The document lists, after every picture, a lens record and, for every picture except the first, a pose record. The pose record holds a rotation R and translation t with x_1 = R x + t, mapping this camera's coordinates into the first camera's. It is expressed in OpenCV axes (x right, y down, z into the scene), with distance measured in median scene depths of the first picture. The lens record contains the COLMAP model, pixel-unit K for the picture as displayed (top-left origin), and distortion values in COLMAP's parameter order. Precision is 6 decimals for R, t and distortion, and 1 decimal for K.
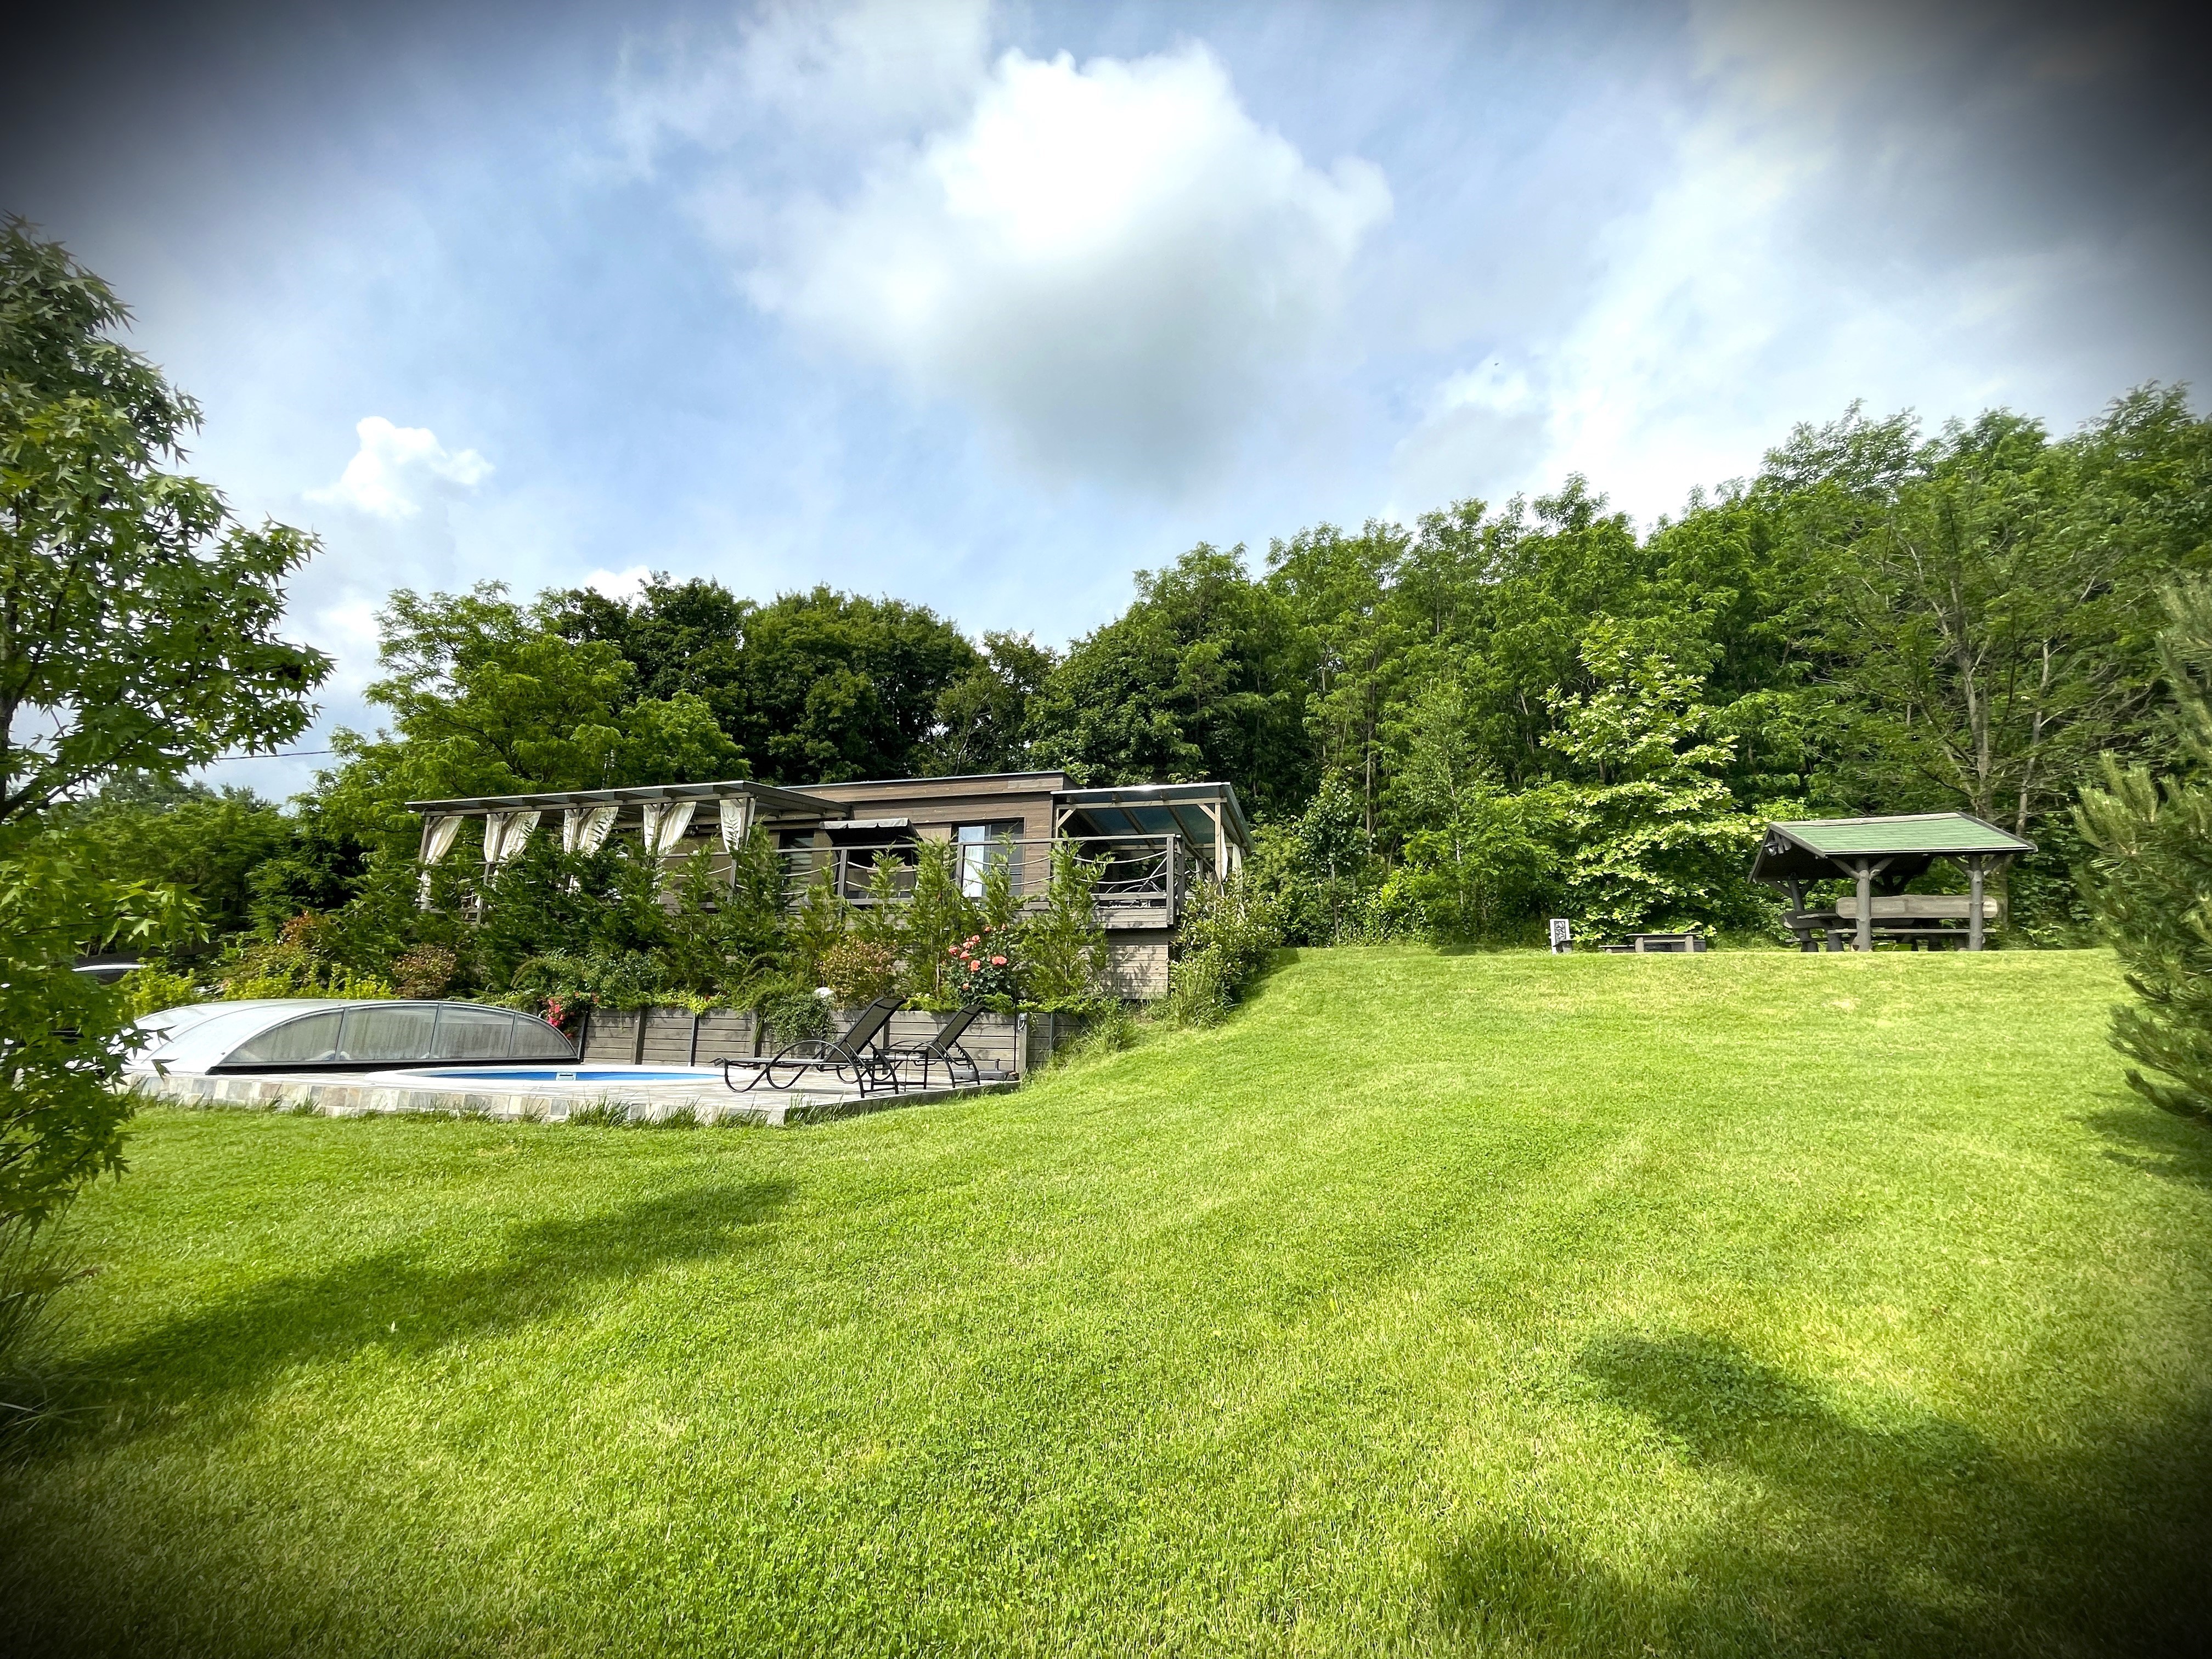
lens RADIAL K [[878.5, 0, 1122.3], [0, 878.5, 831.7], [0, 0, 1]] dist [-0.001819, 0.000143]
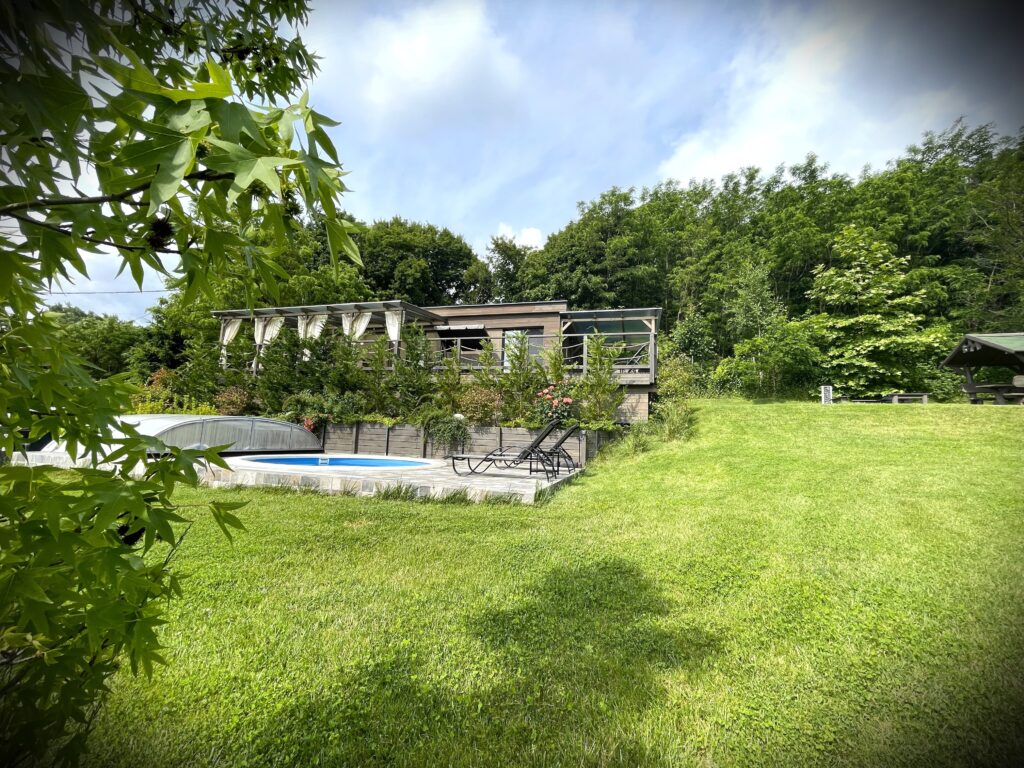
lens RADIAL K [[406.7, 0, 519.1], [0, 406.7, 383.0], [0, 0, 1]] dist [-0.001819, 0.000143]
pose [[0.999806, 0.019616, -0.001629, -0.164986], [-0.019388, 0.995717, 0.090393, 0.028302], [0.003396, -0.090344, 0.995905, 0.135863]]
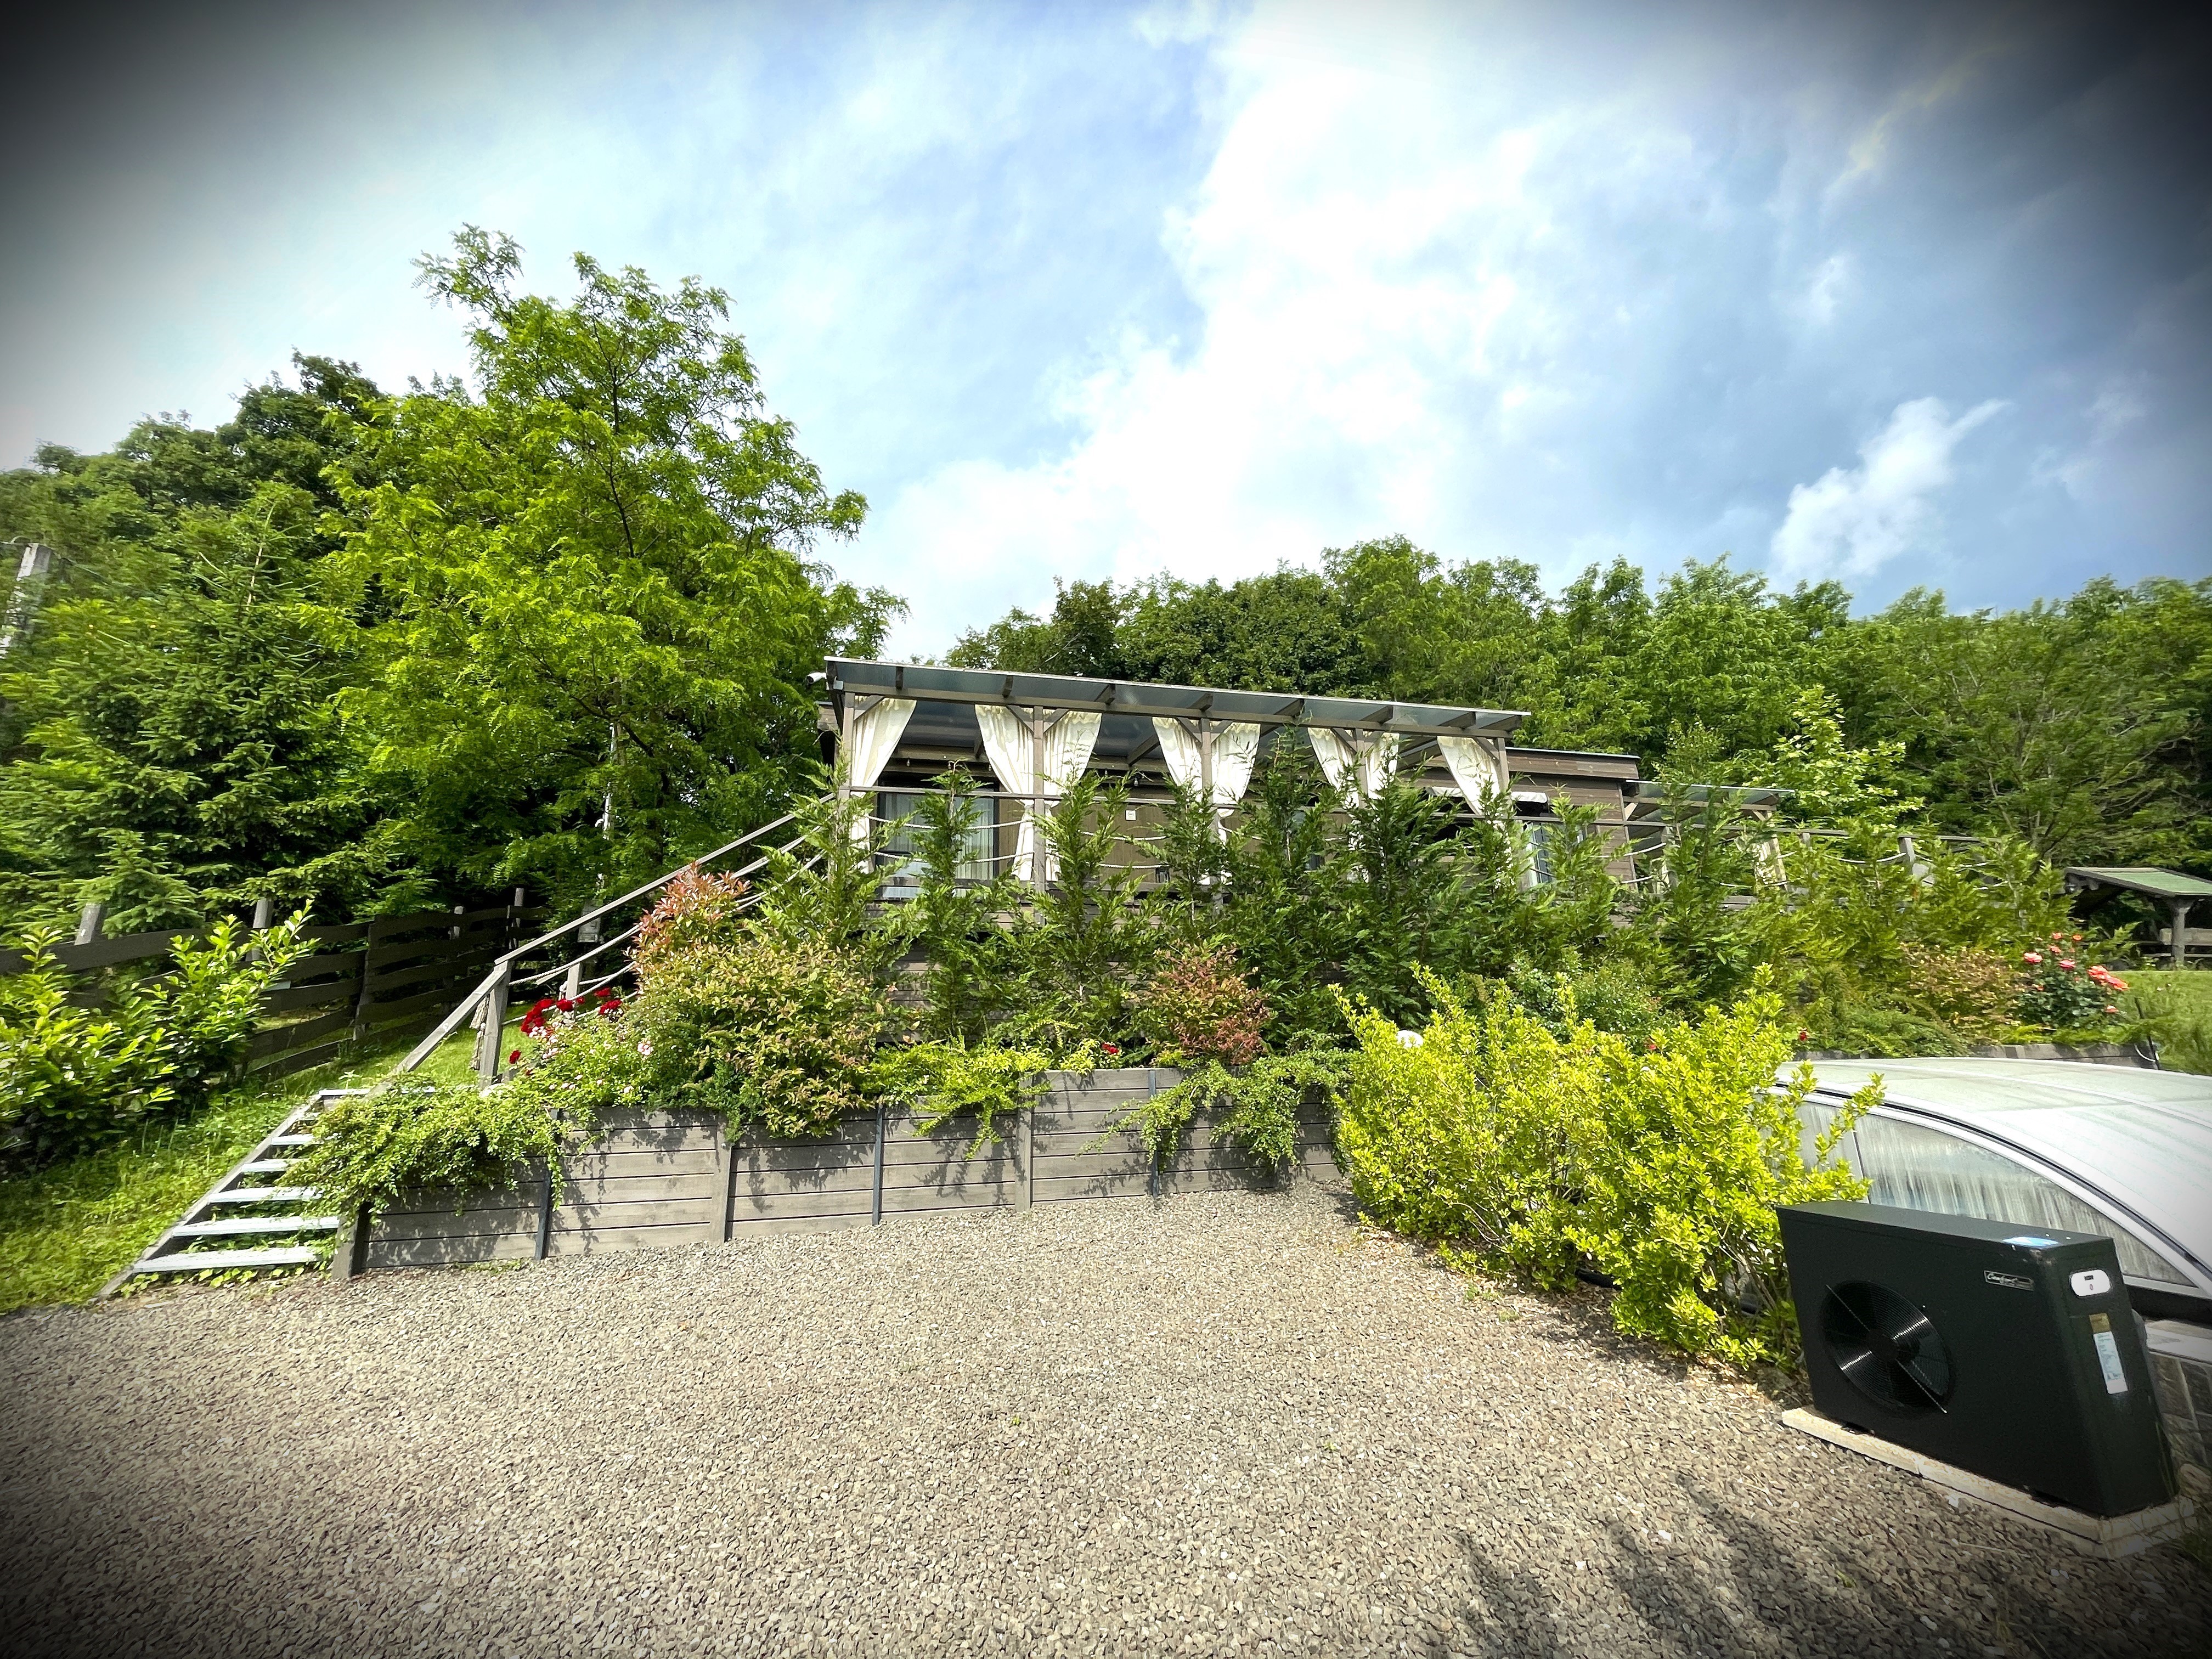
lens RADIAL K [[878.5, 0, 1112.3], [0, 878.5, 820.4], [0, 0, 1]] dist [-0.001819, 0.000143]
pose [[0.867220, 0.083748, 0.490832, -0.924702], [-0.064920, 0.996357, -0.055299, 0.072251], [-0.493675, 0.016092, 0.869498, 0.526719]]
